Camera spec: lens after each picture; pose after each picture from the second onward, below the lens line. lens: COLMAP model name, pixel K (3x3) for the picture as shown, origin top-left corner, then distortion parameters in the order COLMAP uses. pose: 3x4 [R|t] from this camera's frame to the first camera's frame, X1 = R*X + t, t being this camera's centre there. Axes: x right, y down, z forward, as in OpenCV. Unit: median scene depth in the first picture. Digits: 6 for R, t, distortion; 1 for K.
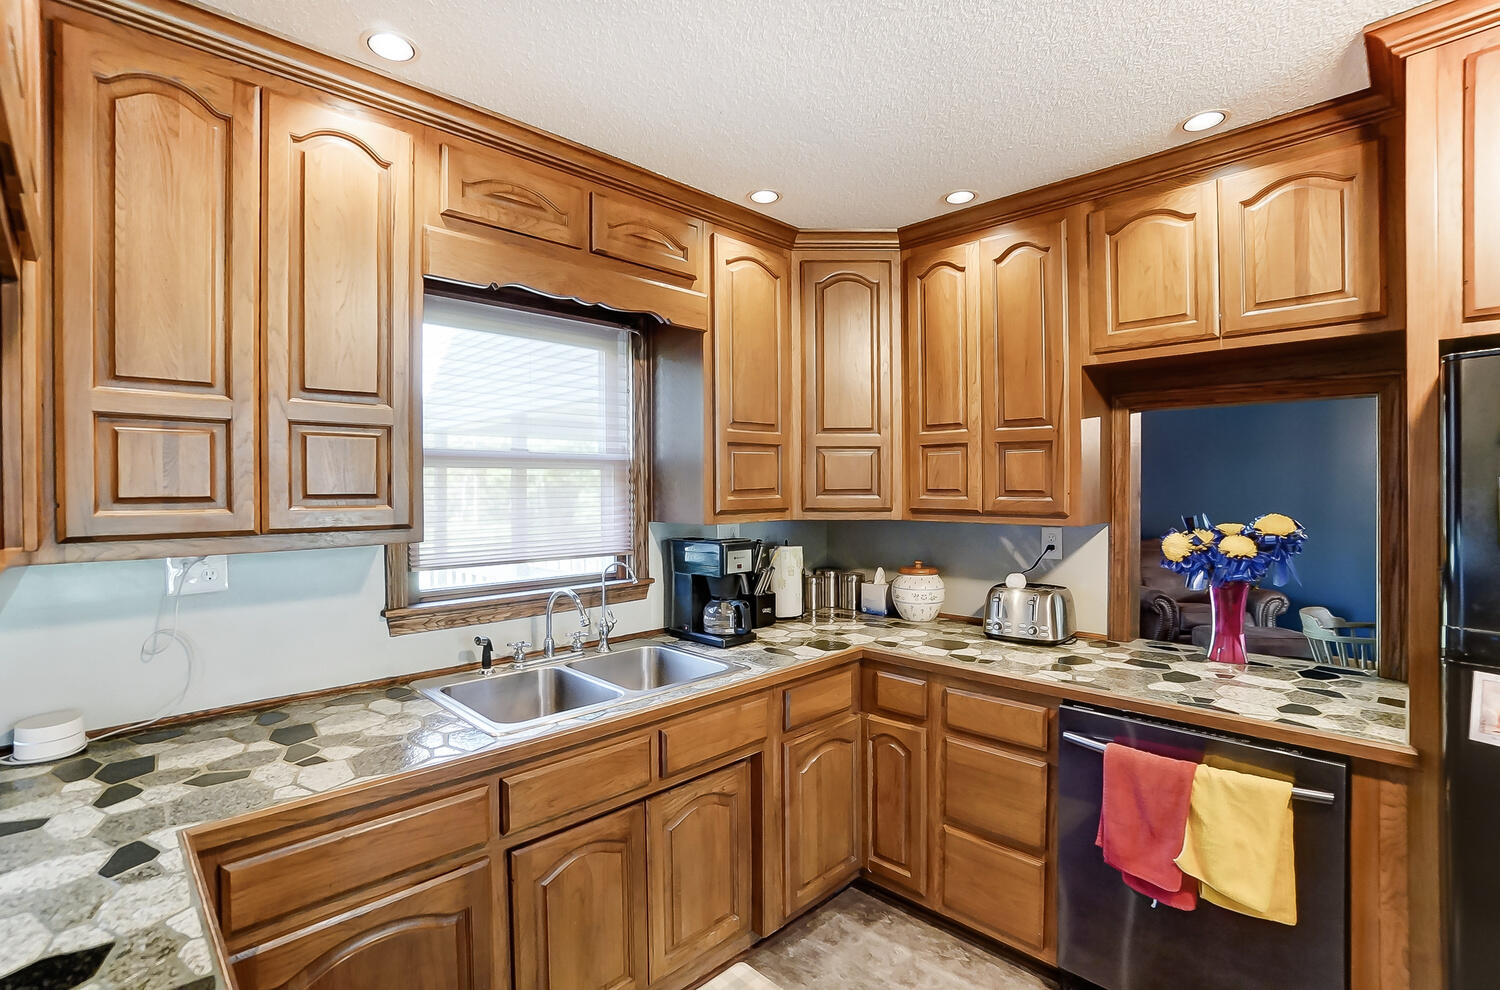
lens RADIAL K [[691.0, 0, 731.7], [0, 691.0, 496.7], [0, 0, 1]] dist [-0.059632, 0.019545]
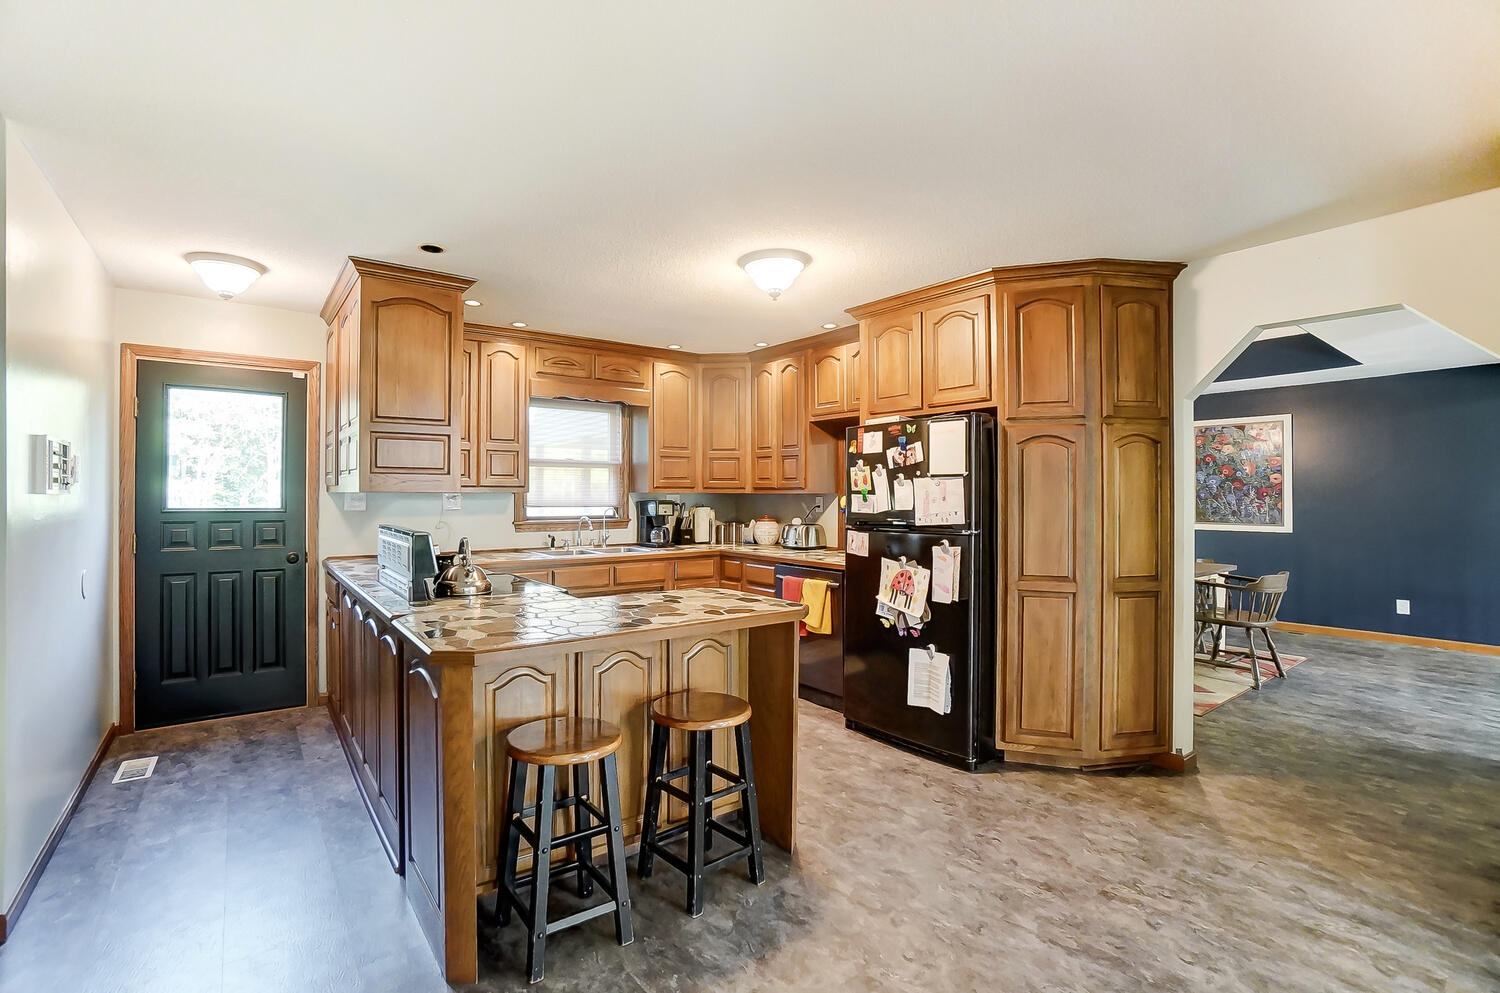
lens RADIAL K [[691.0, 0, 731.7], [0, 691.0, 498.2], [0, 0, 1]] dist [-0.059632, 0.019545]
pose [[0.991067, 0.006762, -0.133190, 0.521731], [-0.007860, 0.999939, -0.007714, 0.073781], [0.133130, 0.008692, 0.991061, -1.176602]]
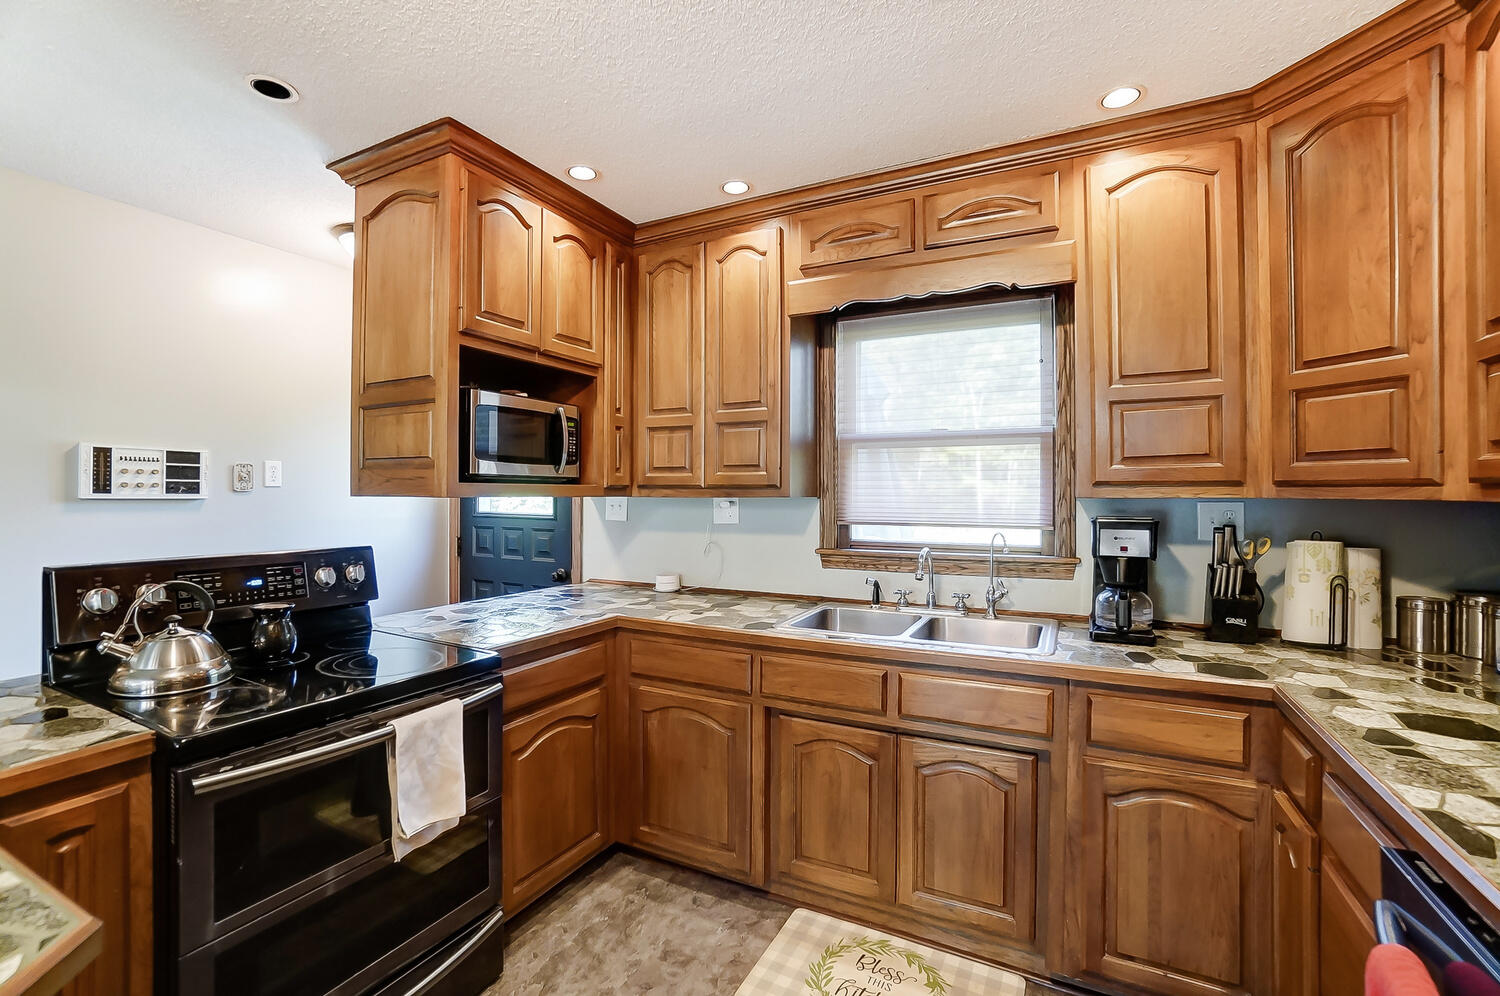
lens RADIAL K [[691.0, 0, 731.7], [0, 691.0, 499.7], [0, 0, 1]] dist [-0.059632, 0.019545]
pose [[0.297839, 0.011539, -0.954546, 0.656850], [-0.018306, 0.999812, 0.006375, 0.045987], [0.954441, 0.015575, 0.297994, 0.308477]]
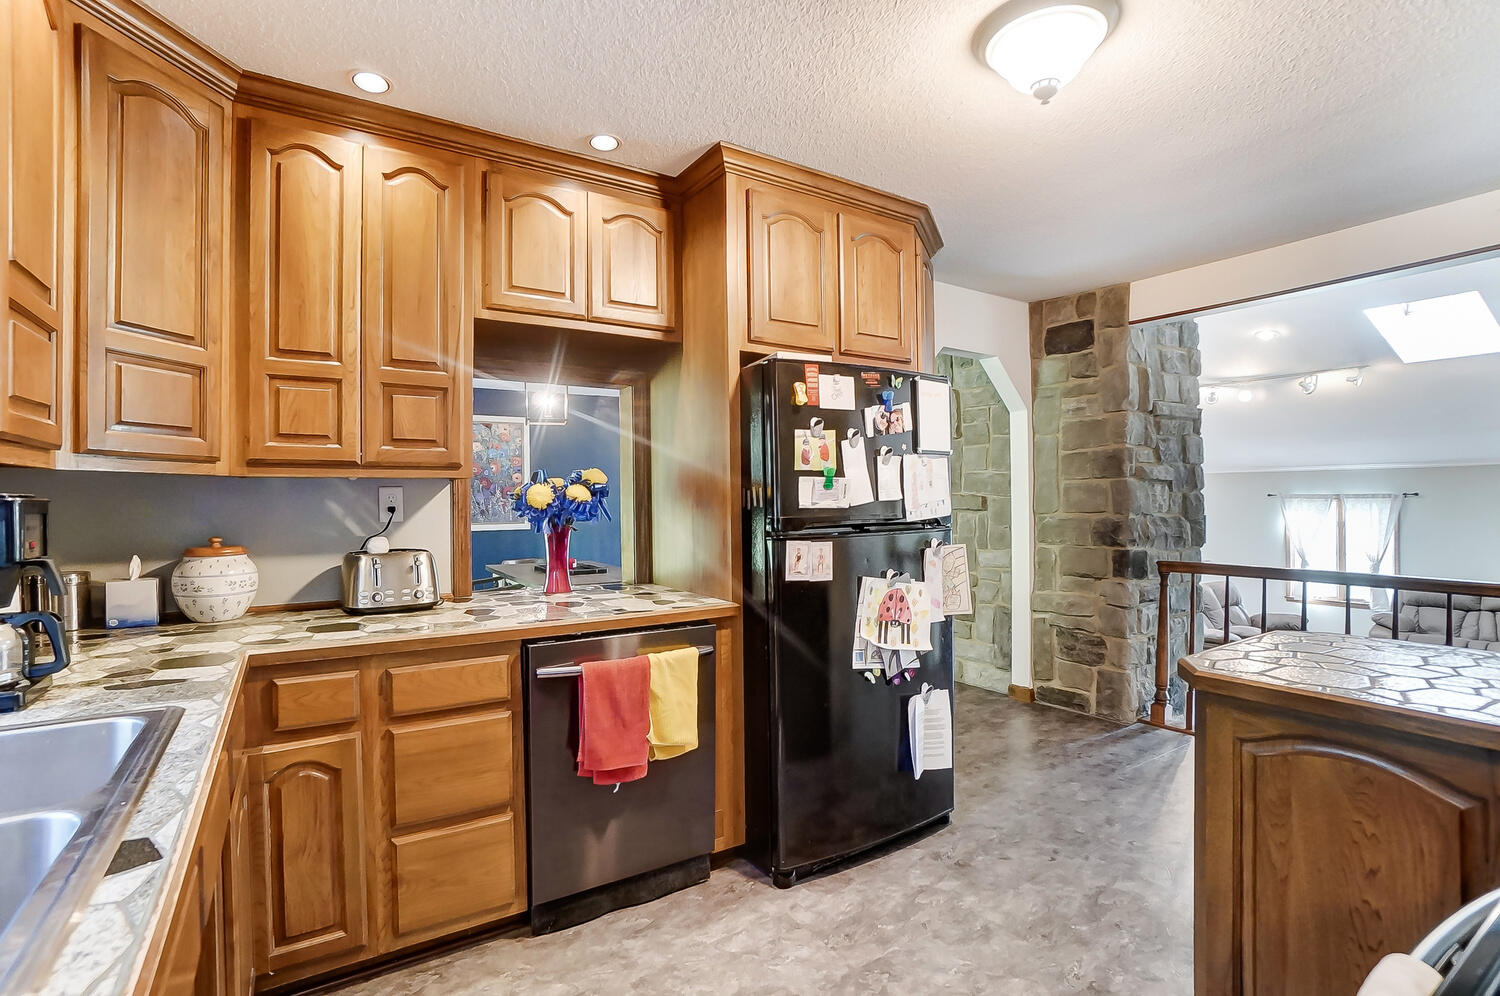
lens RADIAL K [[691.0, 0, 731.7], [0, 691.0, 499.7], [0, 0, 1]] dist [-0.059632, 0.019545]
pose [[0.218951, -0.000961, 0.975735, -0.357312], [0.023084, 0.999725, -0.004195, 0.082958], [-0.975463, 0.023443, 0.218913, 0.385203]]
